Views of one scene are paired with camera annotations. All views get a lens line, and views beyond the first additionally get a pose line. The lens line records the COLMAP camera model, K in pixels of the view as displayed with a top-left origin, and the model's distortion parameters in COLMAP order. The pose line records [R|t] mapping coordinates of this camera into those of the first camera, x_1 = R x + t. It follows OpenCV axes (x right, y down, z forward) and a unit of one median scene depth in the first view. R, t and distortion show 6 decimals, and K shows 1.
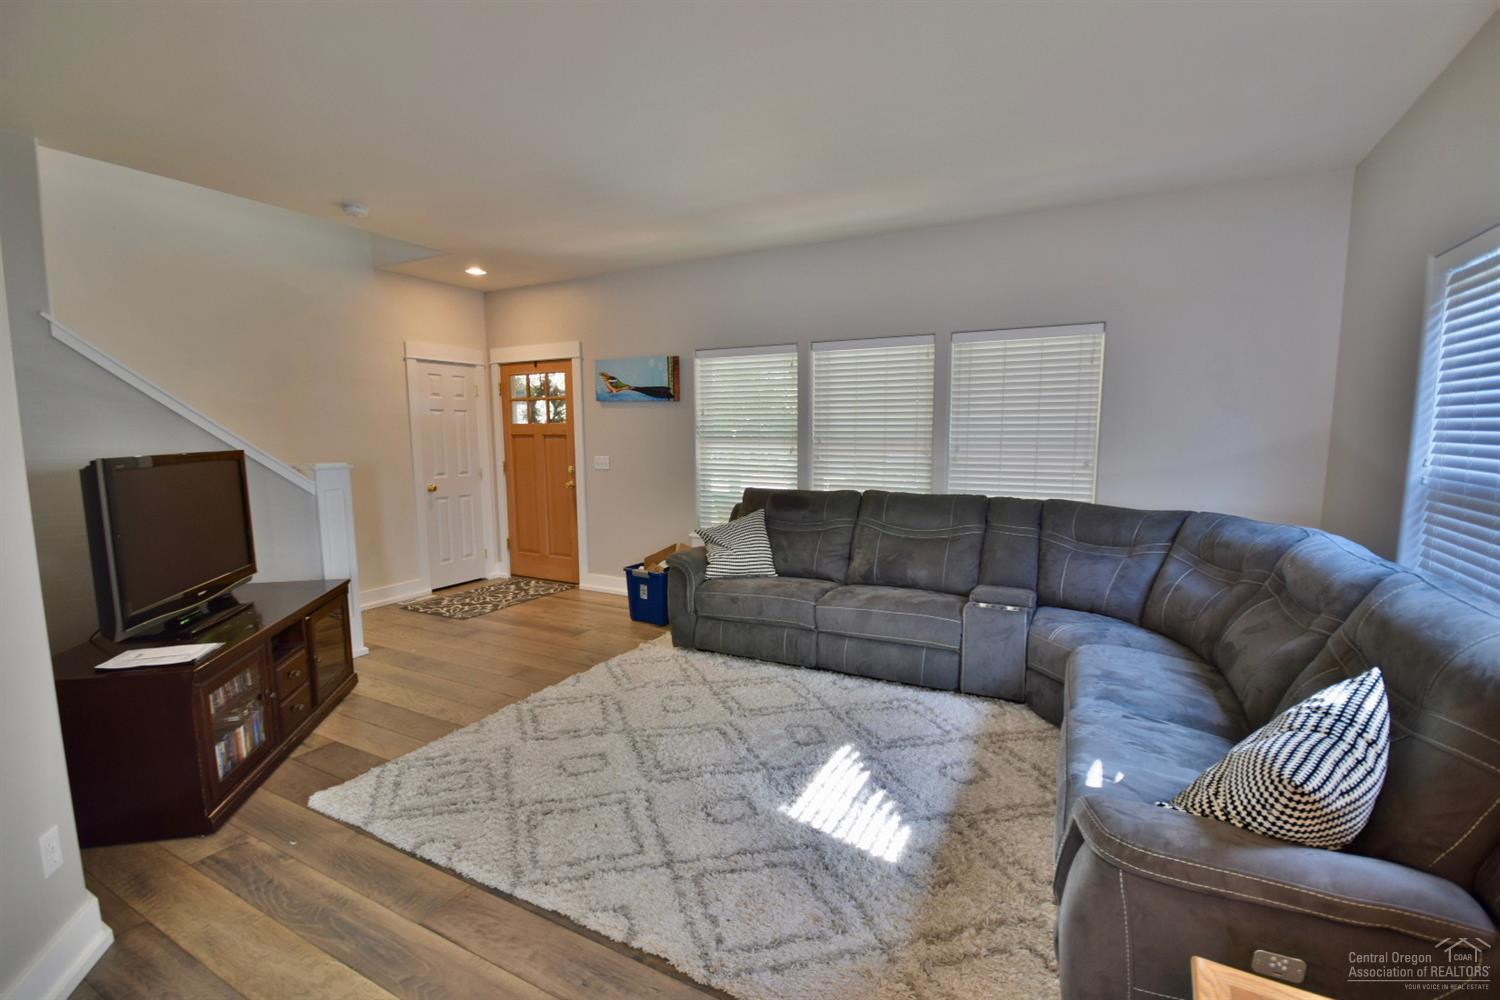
lens RADIAL K [[662.2, 0, 747.8], [0, 662.2, 505.8], [0, 0, 1]] dist [-0.003798, -0.001808]
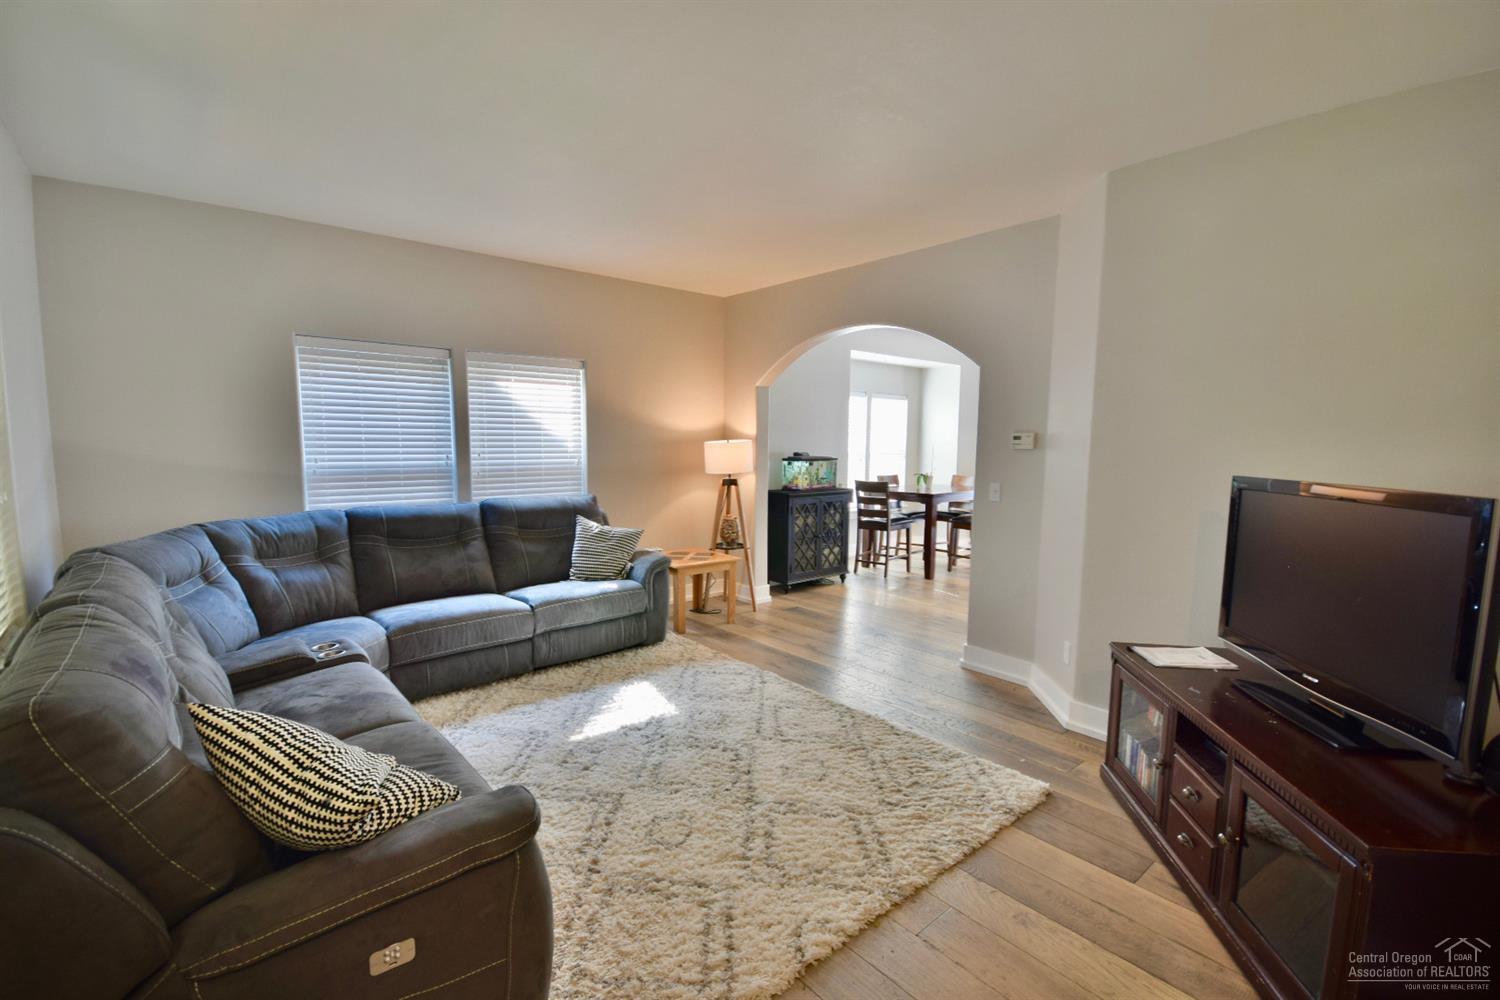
lens RADIAL K [[662.2, 0, 753.9], [0, 662.2, 505.0], [0, 0, 1]] dist [-0.003798, -0.001808]
pose [[-0.934169, -0.039929, 0.354590, -0.603432], [0.036858, 0.977607, 0.207187, -0.265122], [-0.354923, 0.206617, -0.911778, 2.169940]]
